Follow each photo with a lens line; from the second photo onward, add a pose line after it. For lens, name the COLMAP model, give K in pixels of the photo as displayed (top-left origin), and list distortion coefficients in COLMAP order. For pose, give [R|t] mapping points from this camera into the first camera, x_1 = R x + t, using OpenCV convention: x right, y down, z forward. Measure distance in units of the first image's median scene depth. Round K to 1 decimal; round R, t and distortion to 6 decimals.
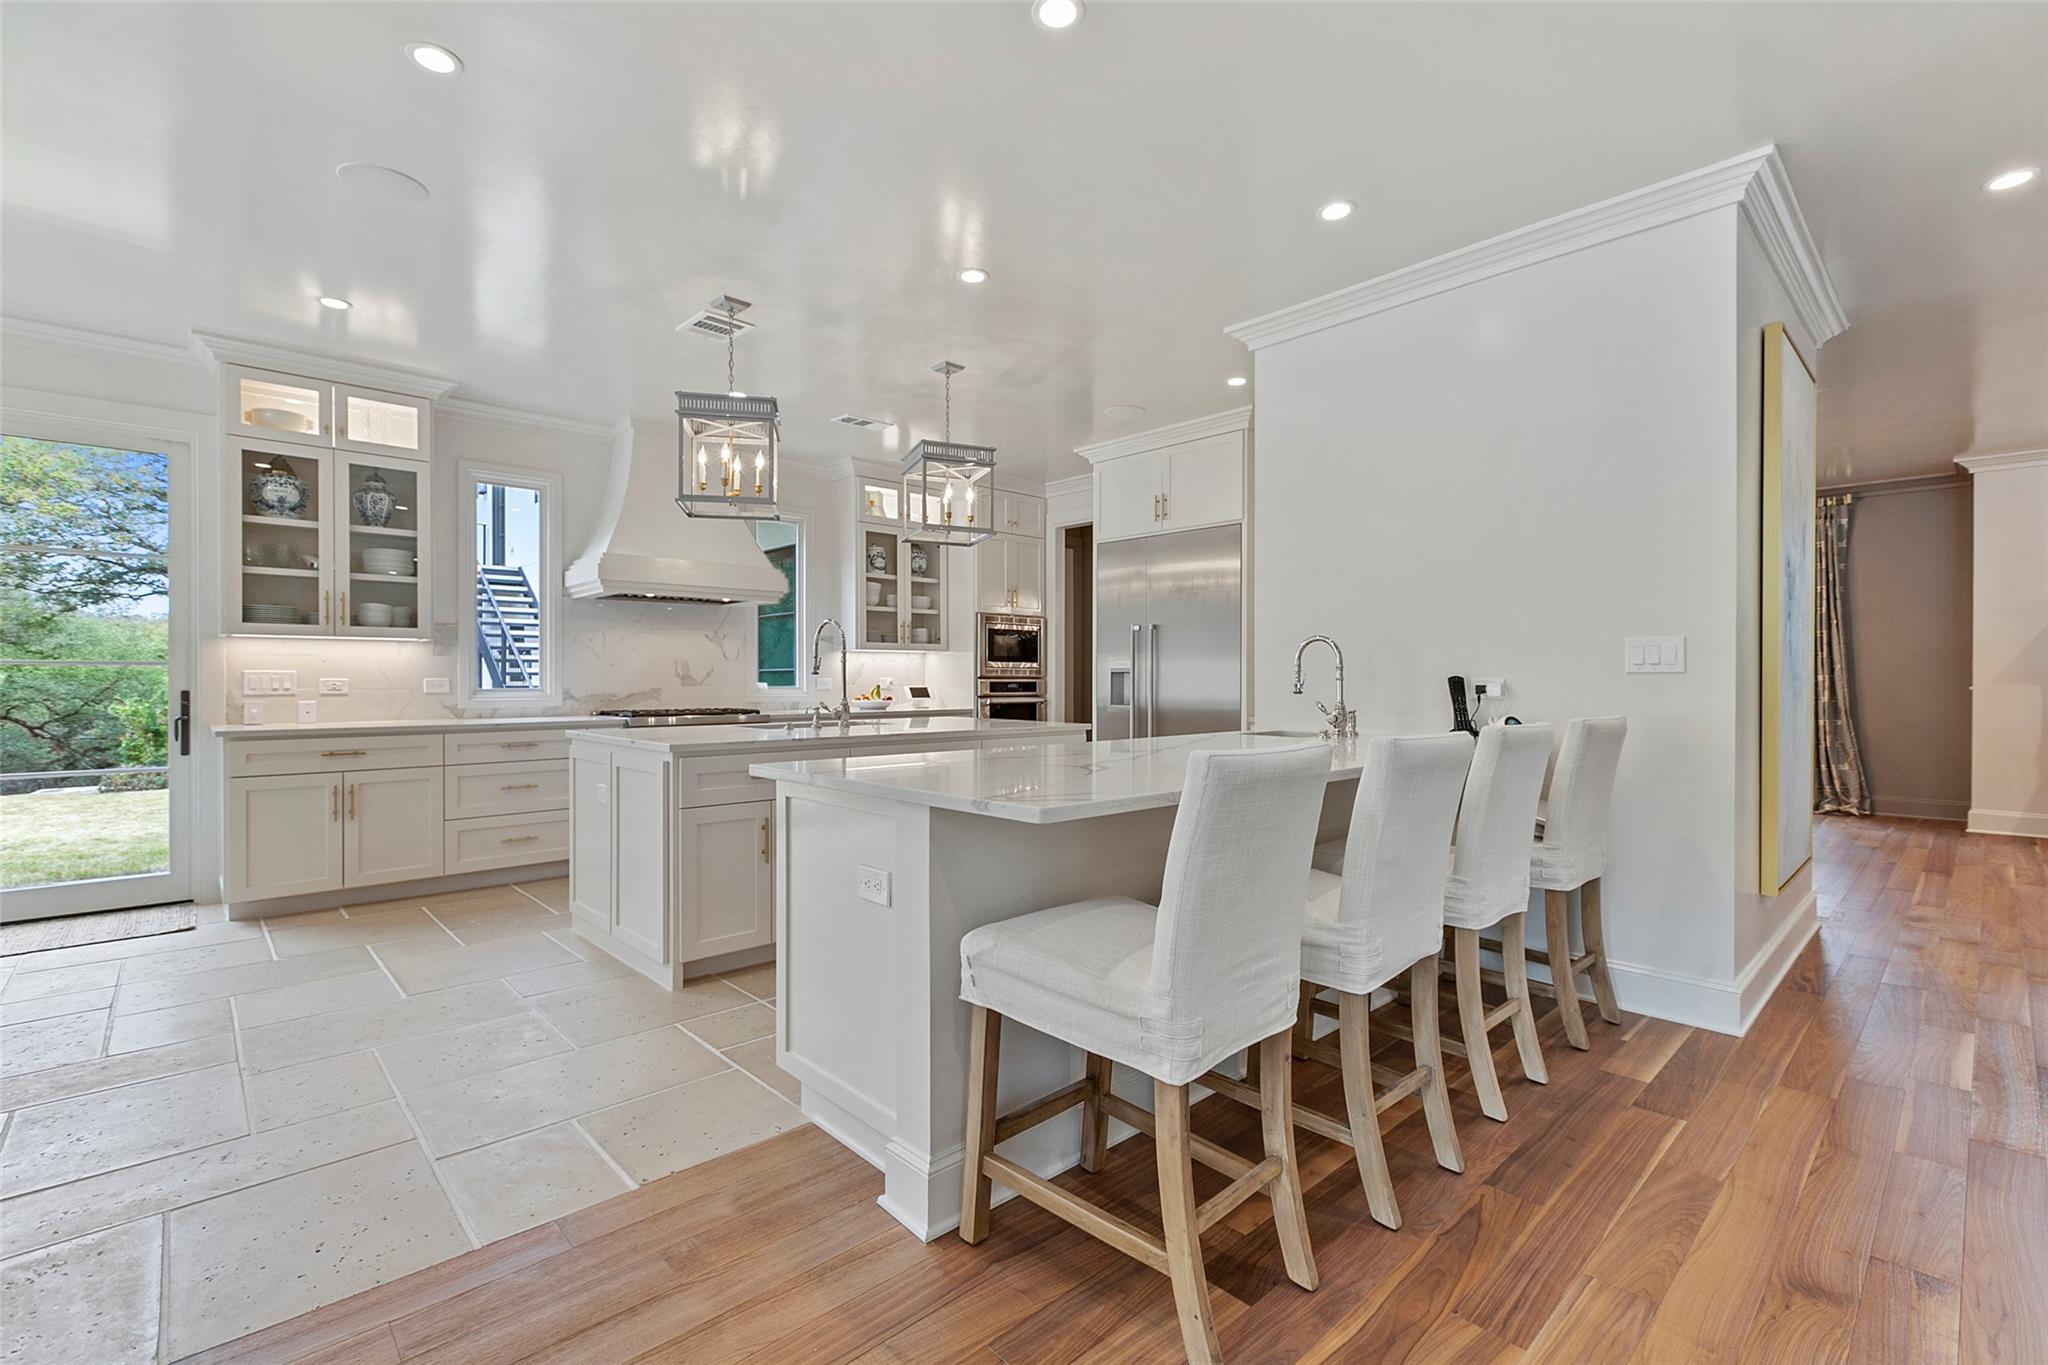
lens RADIAL K [[911.4, 0, 1030.7], [0, 911.4, 679.8], [0, 0, 1]] dist [0.001220, -0.000497]
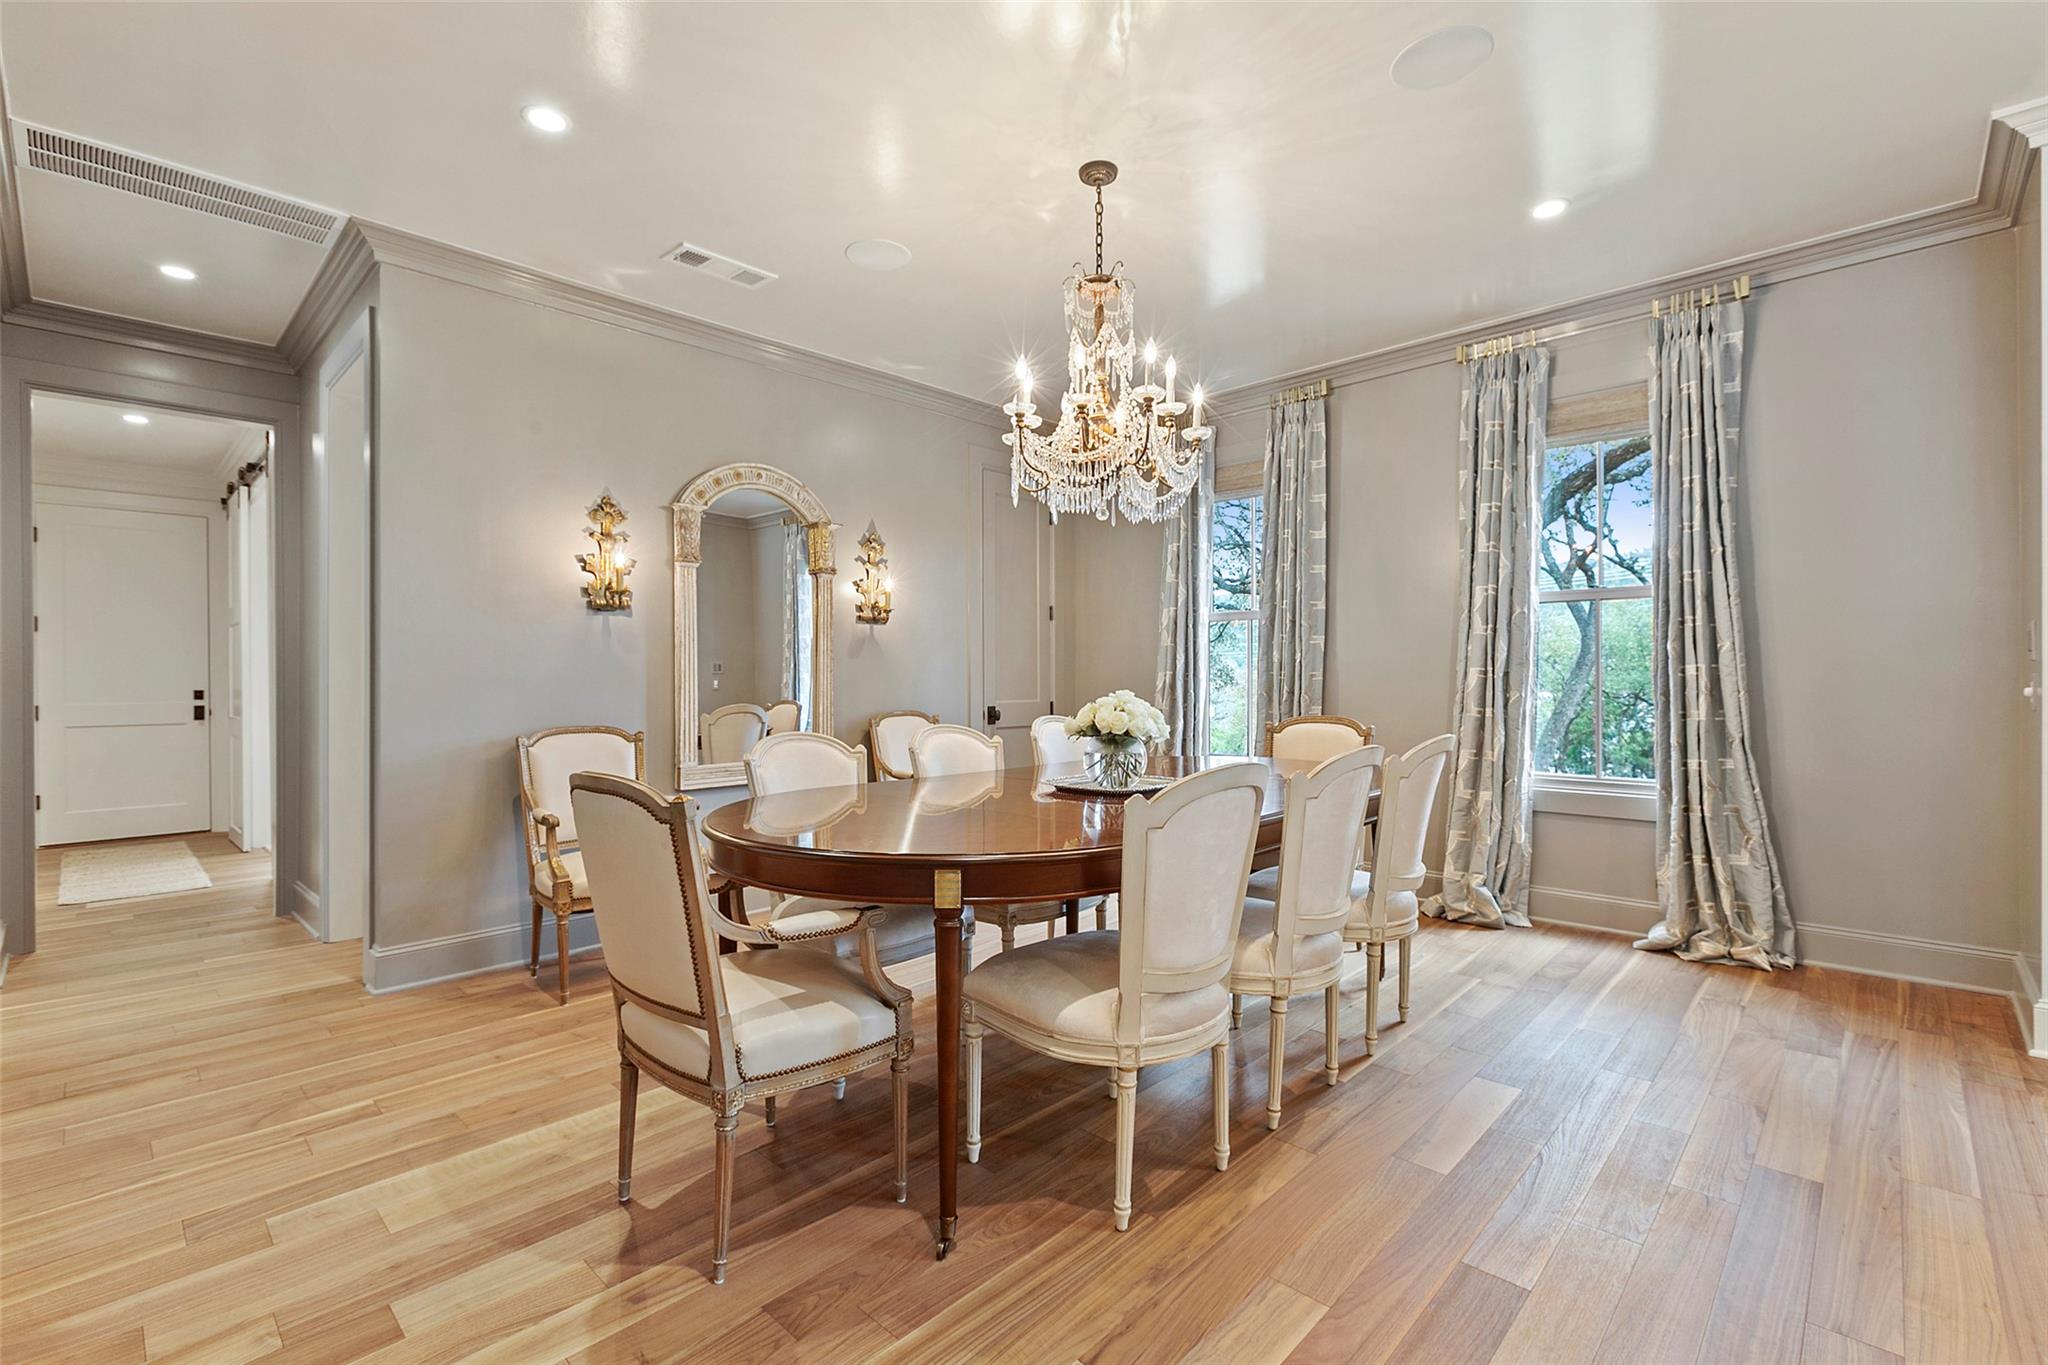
lens RADIAL K [[911.4, 0, 1031.6], [0, 911.4, 685.9], [0, 0, 1]] dist [0.001220, -0.000497]
pose [[0.997539, -0.008543, 0.069585, 0.694116], [0.008504, 0.999963, 0.000861, 0.004003], [-0.069590, -0.000268, 0.997576, 0.779138]]
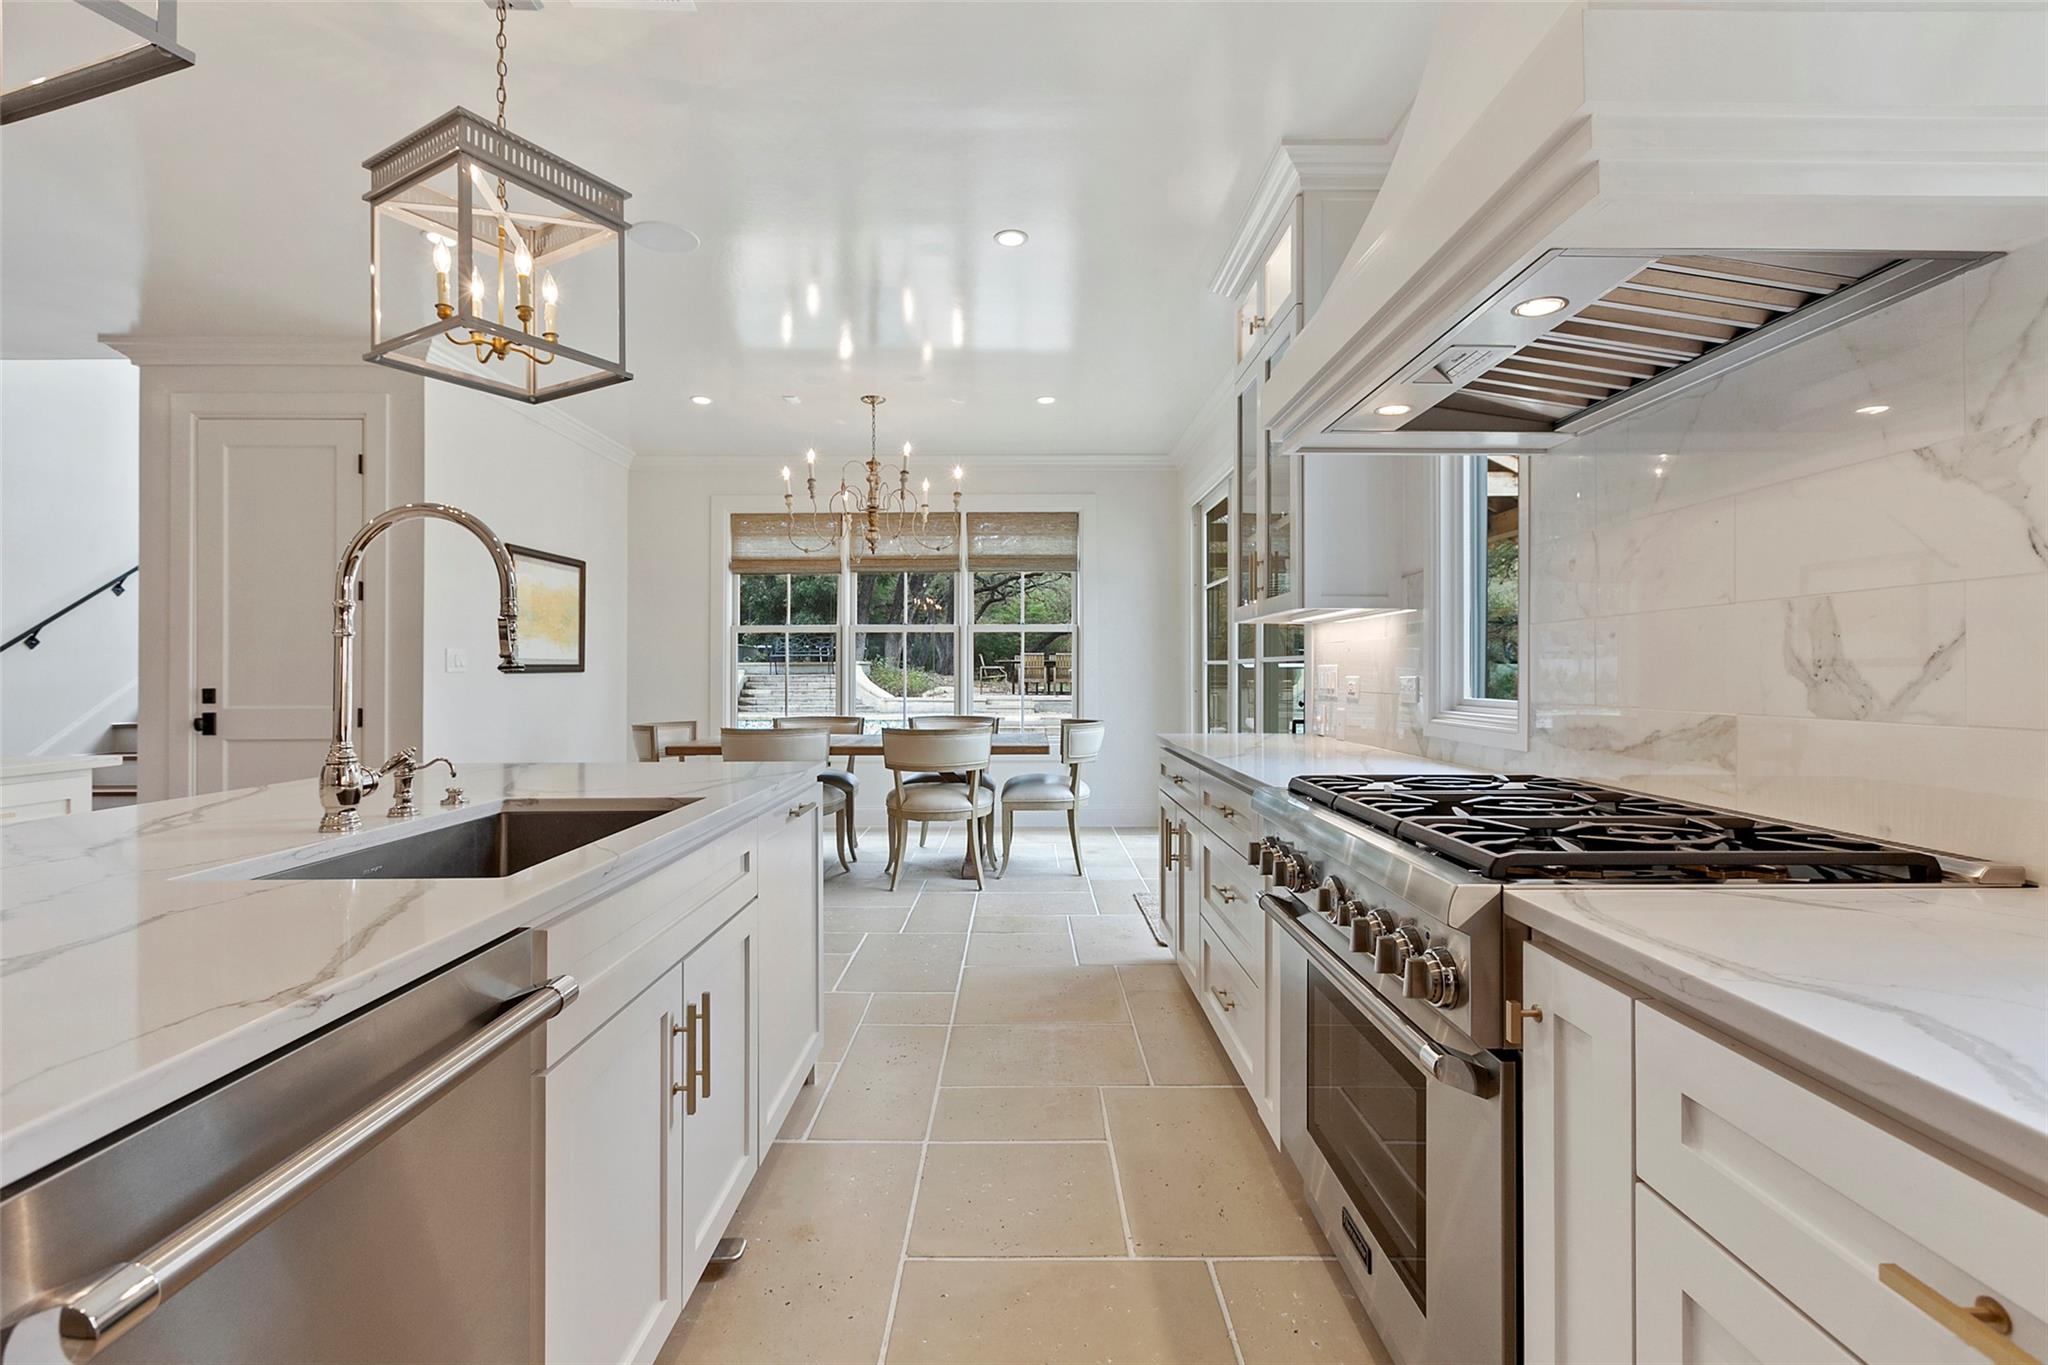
lens RADIAL K [[911.4, 0, 1032.5], [0, 911.4, 673.8], [0, 0, 1]] dist [0.001220, -0.000497]
pose [[-0.674975, 0.002634, -0.737836, -0.105426], [0.002354, 0.999996, 0.001416, -0.004298], [0.737837, -0.000781, -0.674979, 1.122311]]
